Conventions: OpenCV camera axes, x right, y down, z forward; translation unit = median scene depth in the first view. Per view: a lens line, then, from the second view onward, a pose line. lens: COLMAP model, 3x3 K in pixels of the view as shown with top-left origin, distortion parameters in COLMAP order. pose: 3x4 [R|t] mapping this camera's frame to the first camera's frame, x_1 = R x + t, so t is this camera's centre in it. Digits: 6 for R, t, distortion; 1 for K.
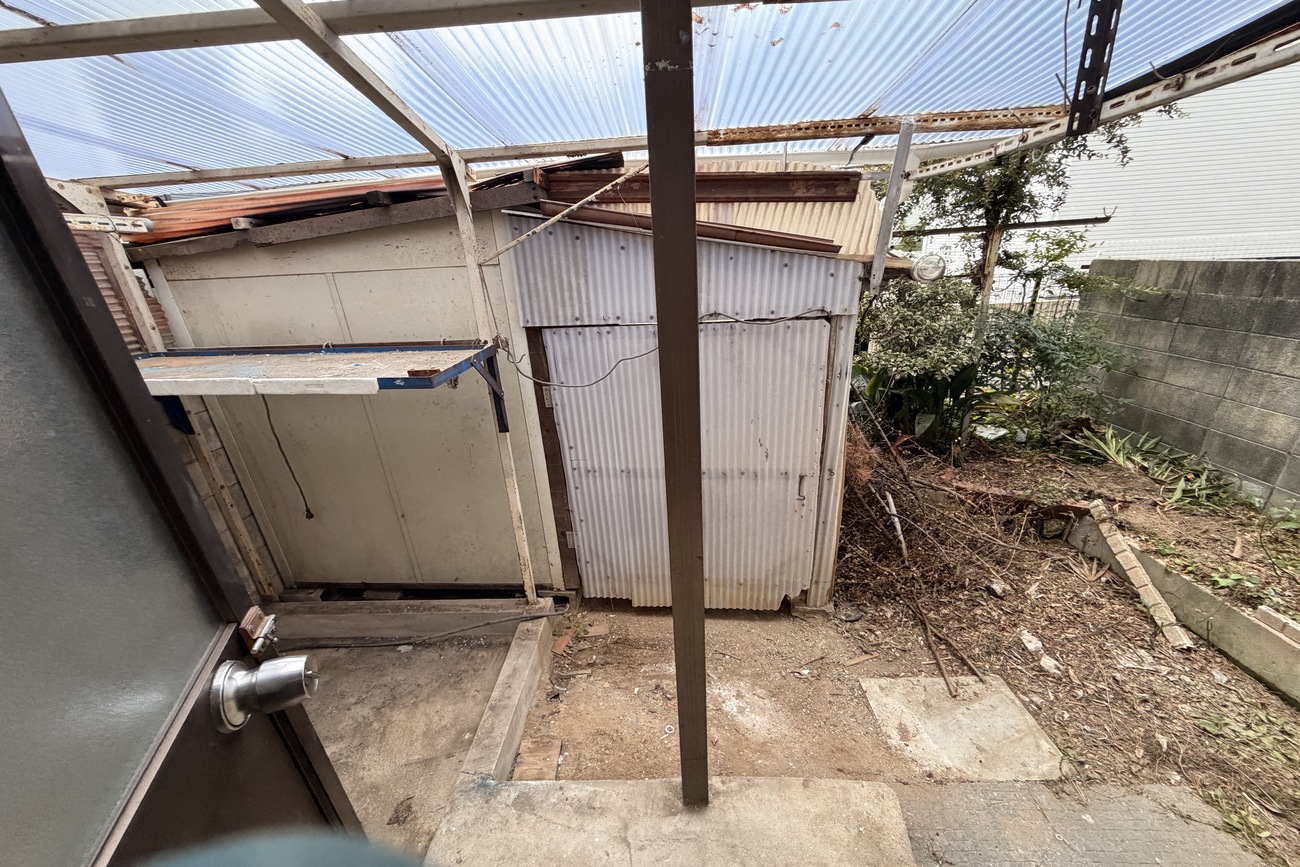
lens RADIAL K [[506.6, 0, 638.9], [0, 506.6, 465.6], [0, 0, 1]] dist [0.000890, -0.000289]
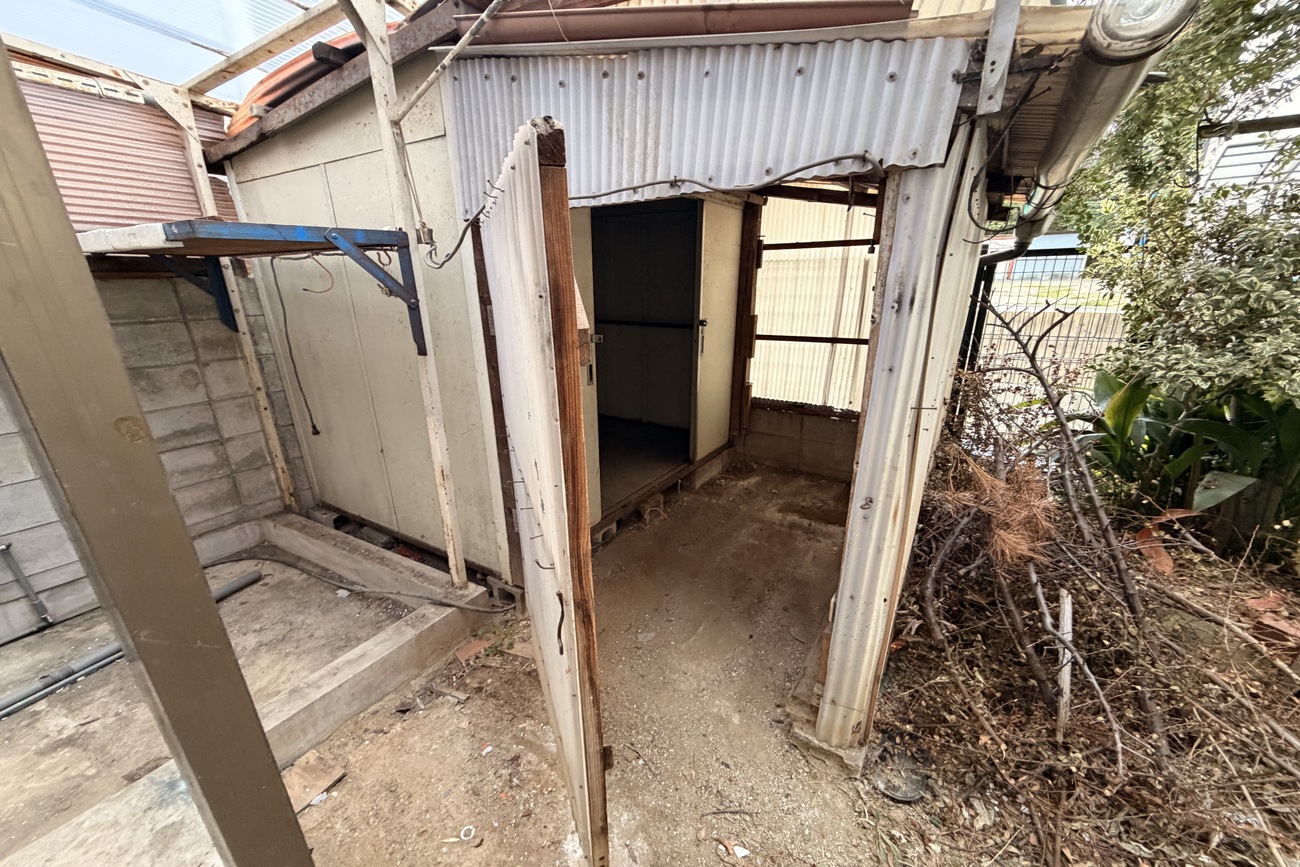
lens RADIAL K [[505.6, 0, 650.1], [0, 505.6, 469.2], [0, 0, 1]] dist [0.000838, 0.000133]
pose [[0.885158, 0.199273, -0.420459, 0.312075], [-0.212639, 0.977010, 0.015394, 0.014306], [0.413860, 0.075780, 0.907181, 0.349183]]
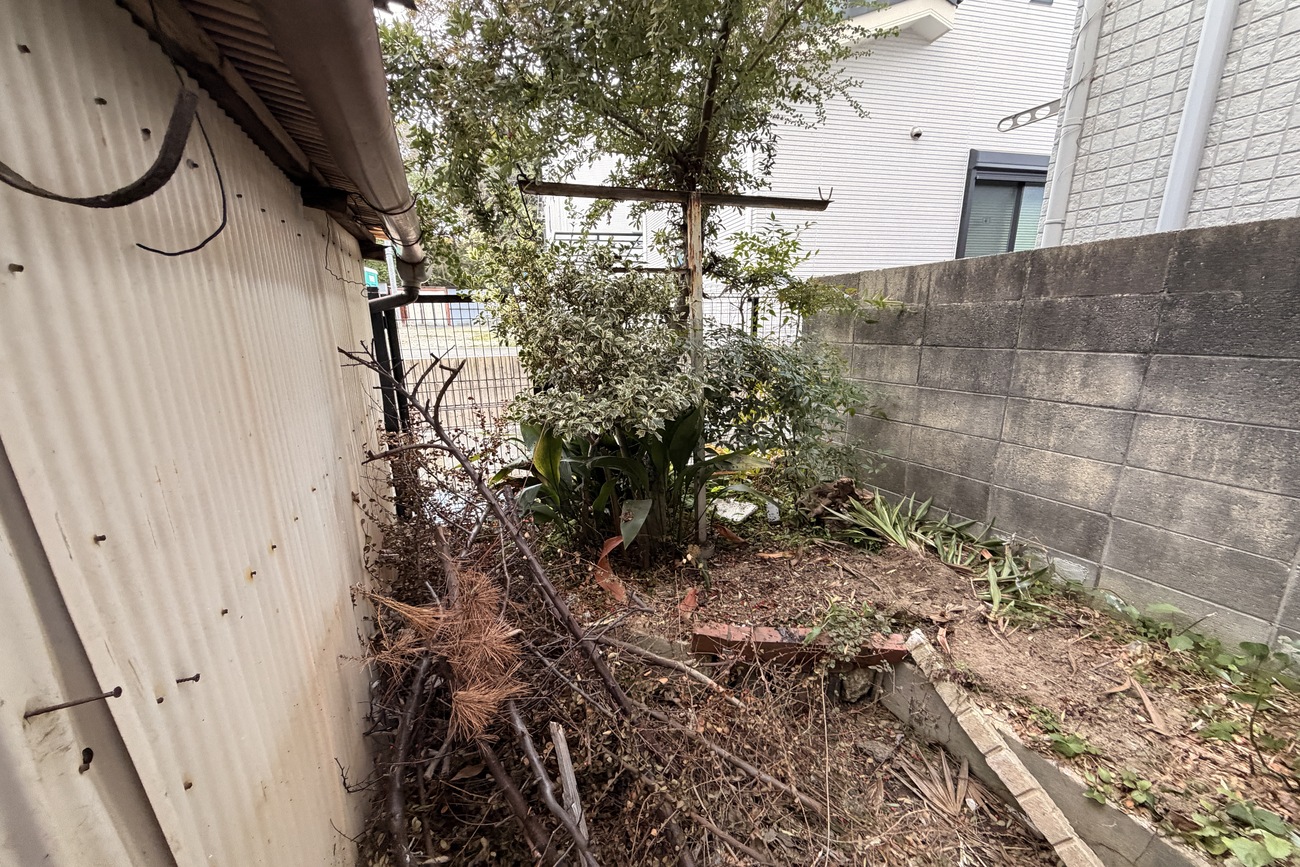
lens RADIAL K [[506.6, 0, 638.9], [0, 506.6, 465.6], [0, 0, 1]] dist [0.000890, -0.000289]
pose [[0.902668, -0.080276, 0.422783, 0.405580], [0.137691, 0.984678, -0.107011, -0.096464], [-0.407714, 0.154809, 0.899891, 0.593415]]
